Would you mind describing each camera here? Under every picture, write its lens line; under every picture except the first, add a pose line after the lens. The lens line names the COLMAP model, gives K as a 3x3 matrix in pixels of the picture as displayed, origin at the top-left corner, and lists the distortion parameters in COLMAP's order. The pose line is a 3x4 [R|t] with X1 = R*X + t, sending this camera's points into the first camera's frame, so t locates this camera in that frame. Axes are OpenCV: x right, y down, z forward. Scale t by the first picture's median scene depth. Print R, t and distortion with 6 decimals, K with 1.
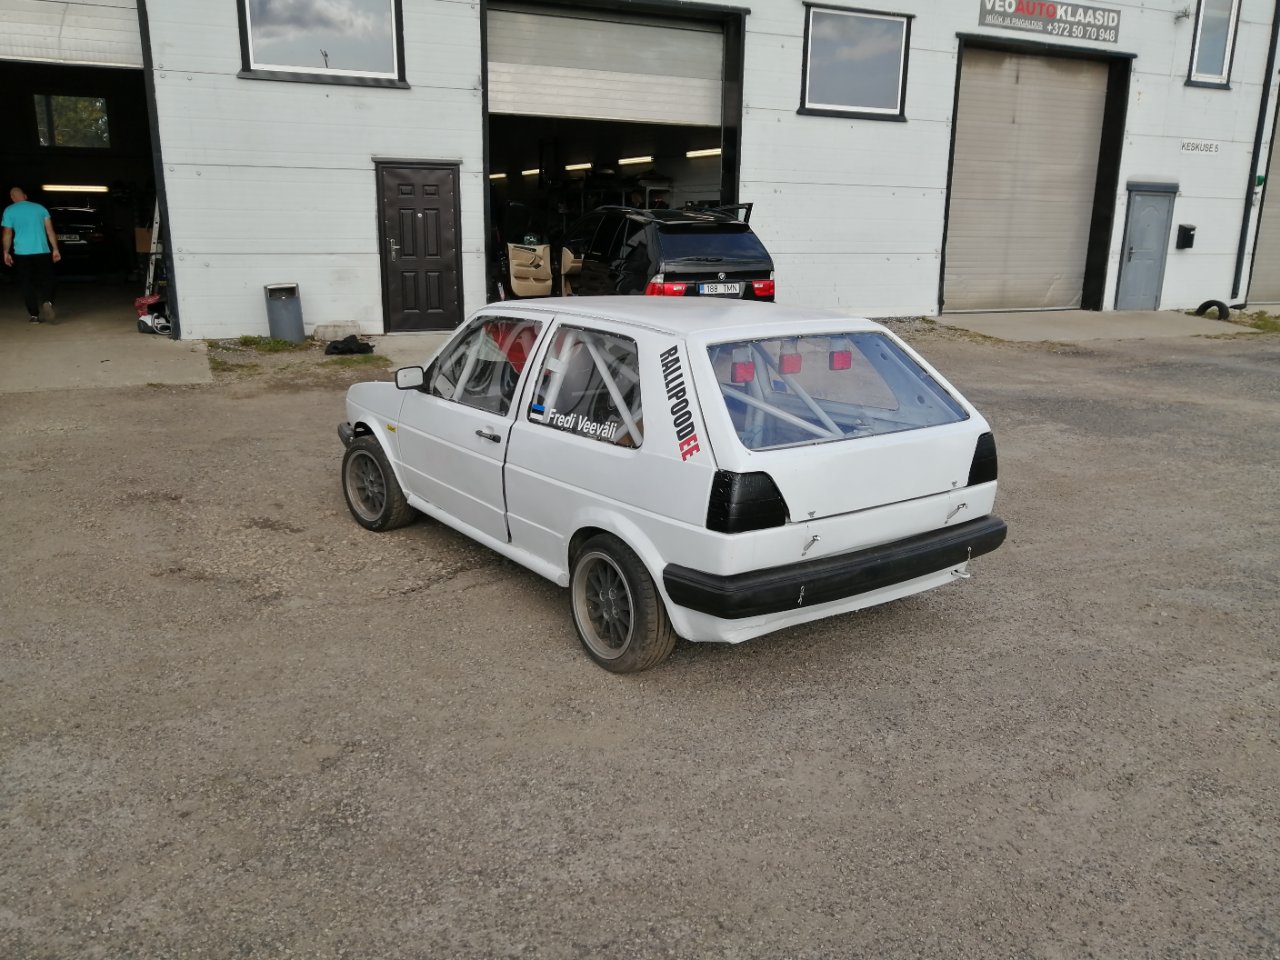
lens RADIAL K [[1003.2, 0, 637.2], [0, 1003.2, 485.3], [0, 0, 1]] dist [-0.003806, -0.000918]
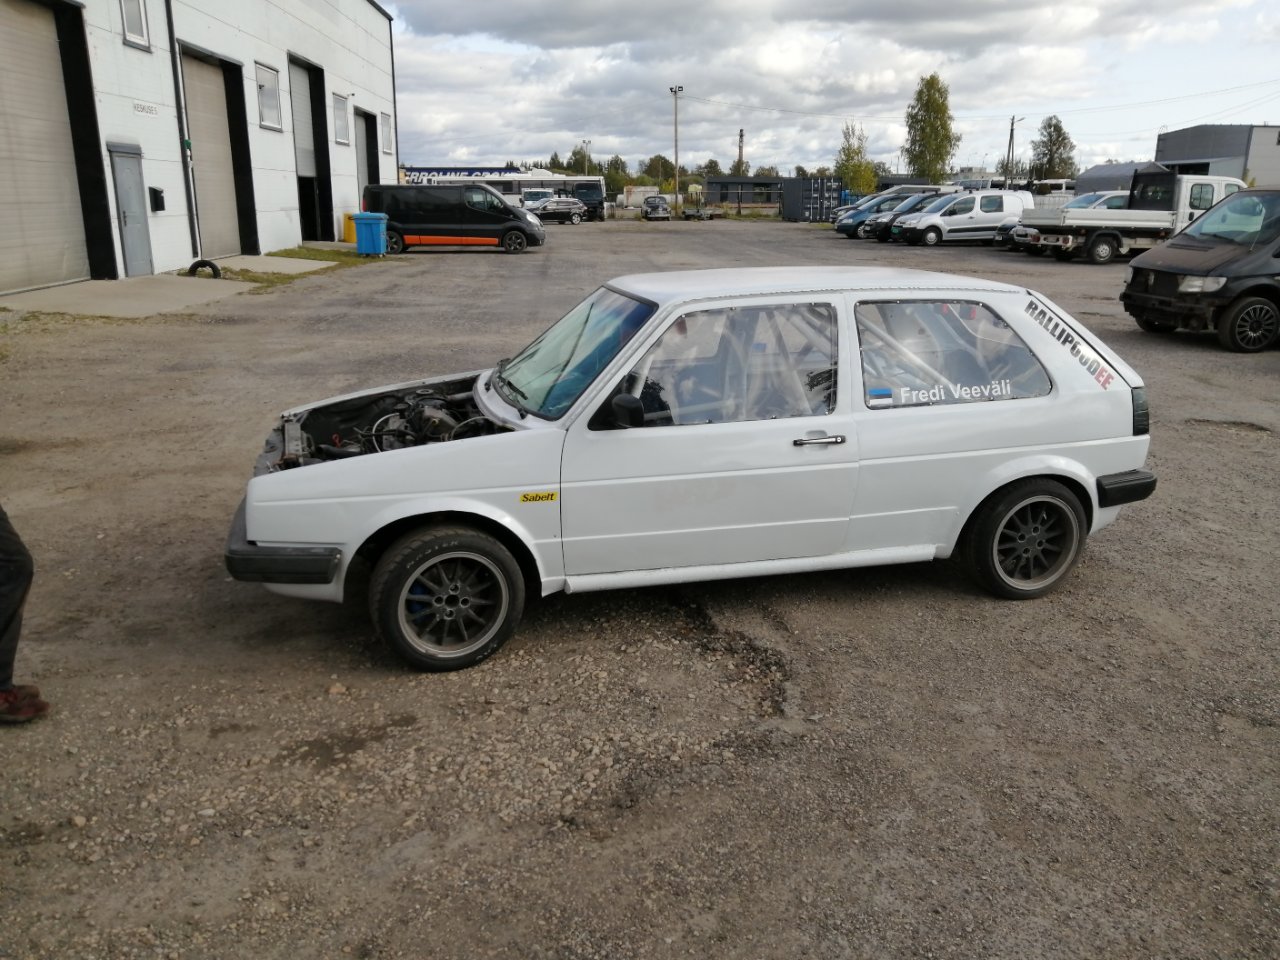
lens RADIAL K [[1003.2, 0, 632.8], [0, 1003.2, 481.9], [0, 0, 1]] dist [-0.003806, -0.000918]
pose [[0.376496, -0.262151, 0.888554, -1.107227], [0.232370, 0.955189, 0.183351, -0.236804], [-0.896803, 0.137442, 0.420540, 0.876950]]
